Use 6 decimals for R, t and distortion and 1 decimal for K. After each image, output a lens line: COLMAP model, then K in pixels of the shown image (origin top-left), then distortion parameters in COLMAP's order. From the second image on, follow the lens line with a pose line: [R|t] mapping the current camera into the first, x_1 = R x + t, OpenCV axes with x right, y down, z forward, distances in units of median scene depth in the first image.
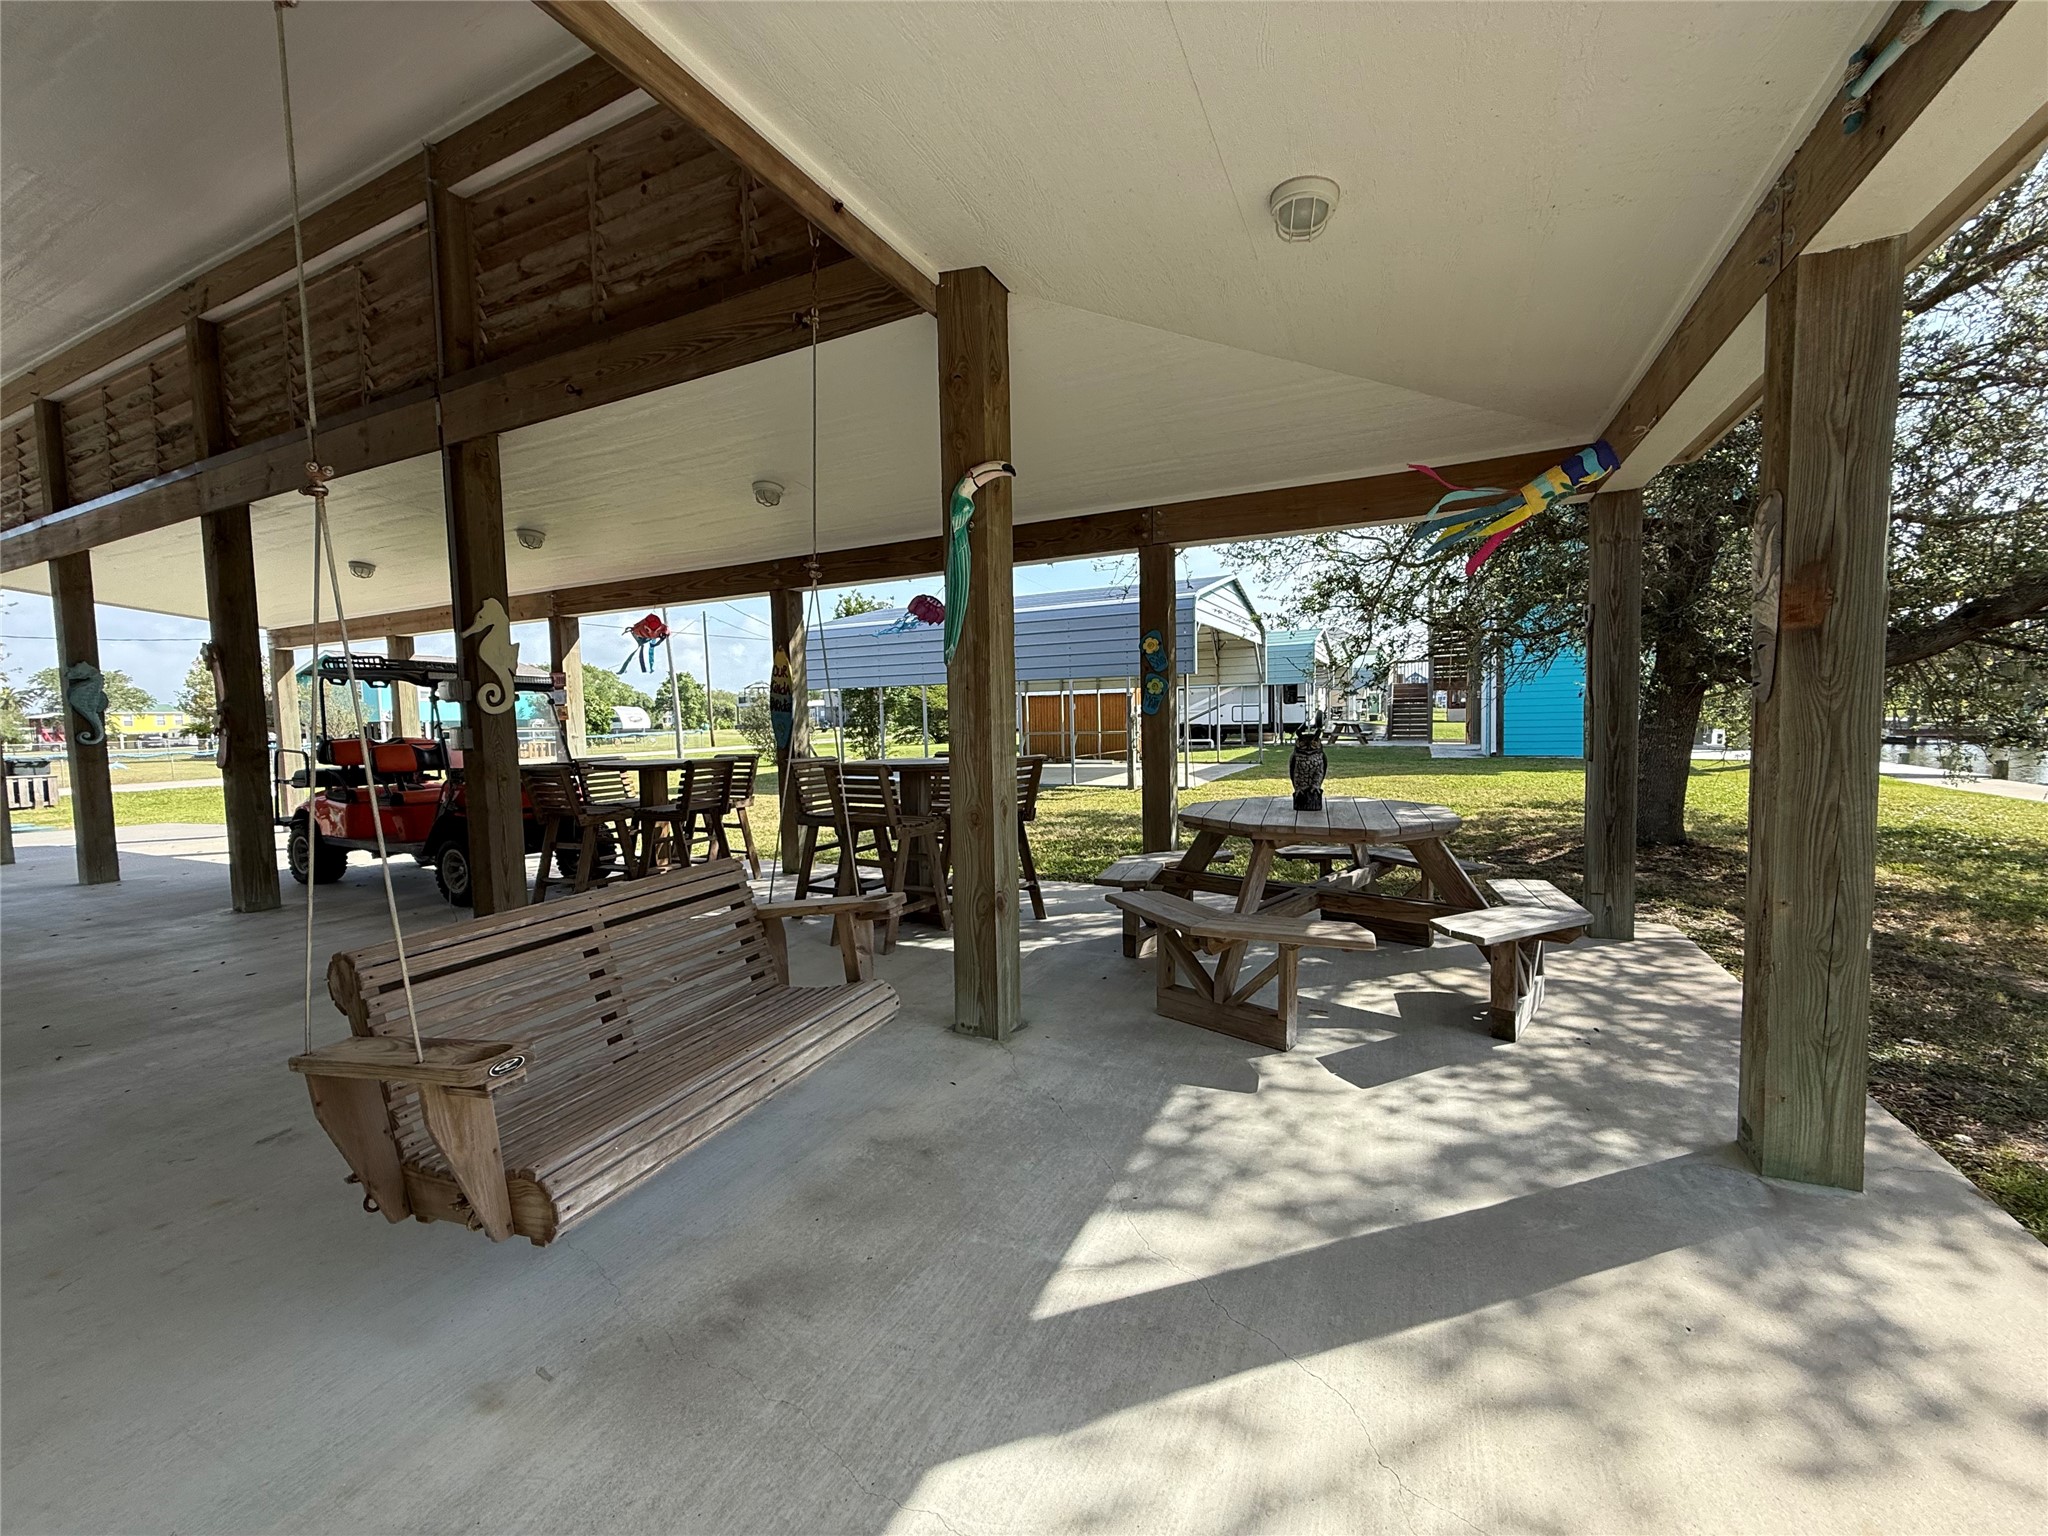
lens RADIAL K [[818.0, 0, 1020.9], [0, 818.0, 768.0], [0, 0, 1]] dist [-0.000129, -0.000226]
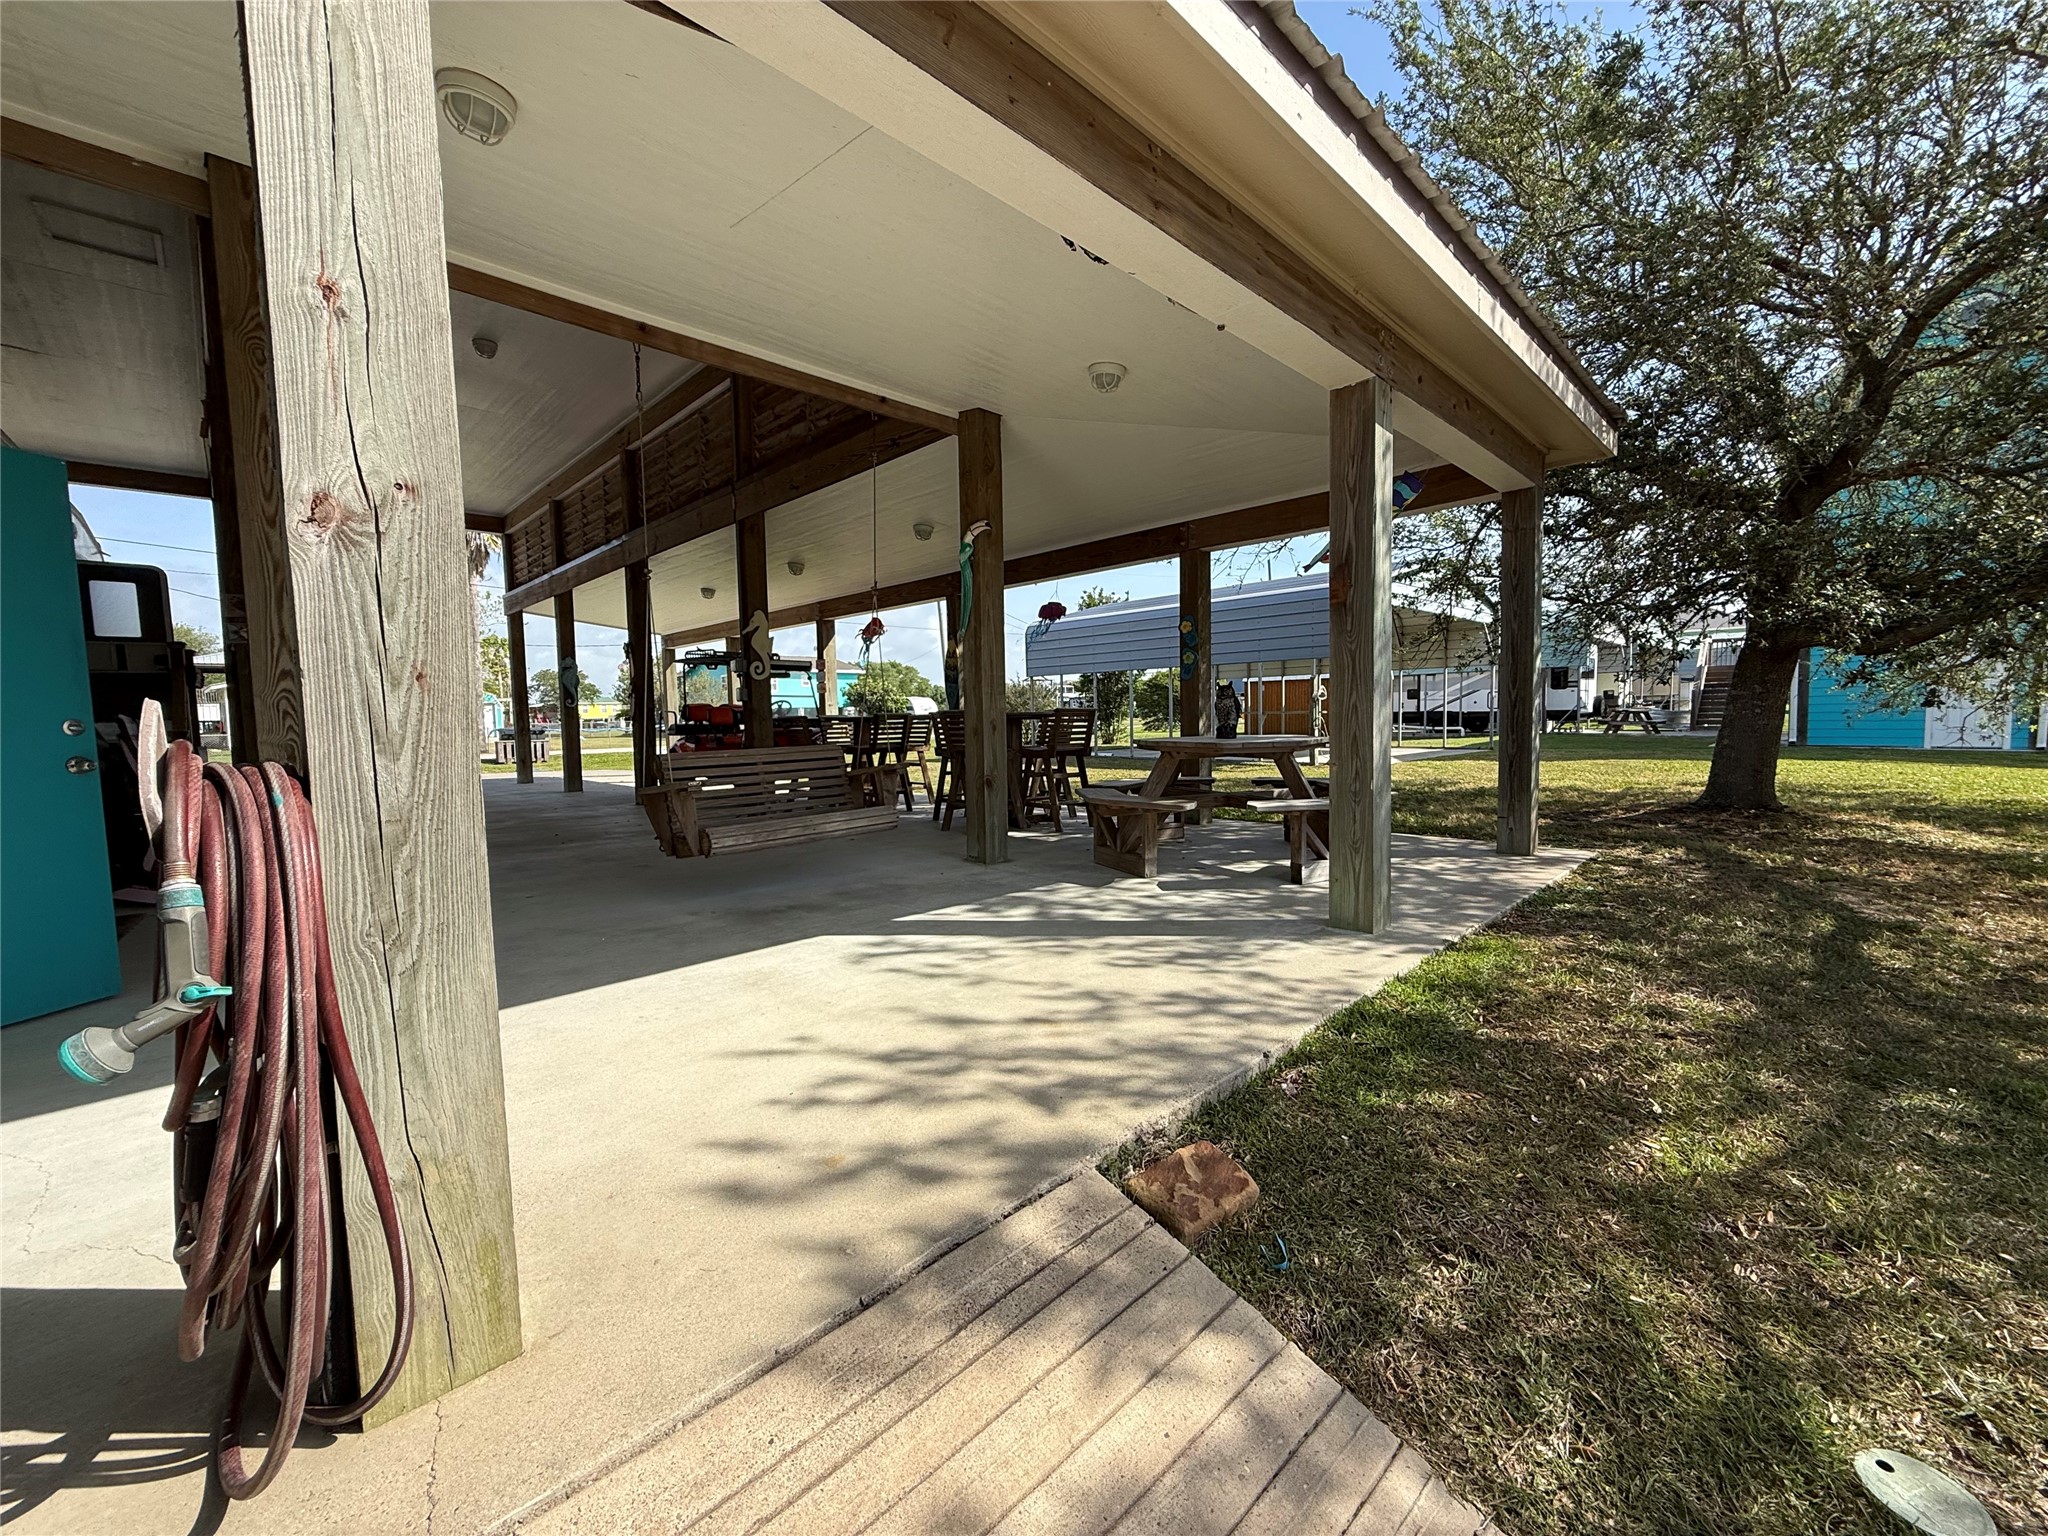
lens RADIAL K [[818.0, 0, 1024.4], [0, 818.0, 765.6], [0, 0, 1]] dist [-0.000129, -0.000226]
pose [[0.943213, 0.025524, -0.331206, 0.347080], [-0.023515, 0.999673, 0.010073, 0.064097], [0.331354, -0.001713, 0.943505, -0.321871]]
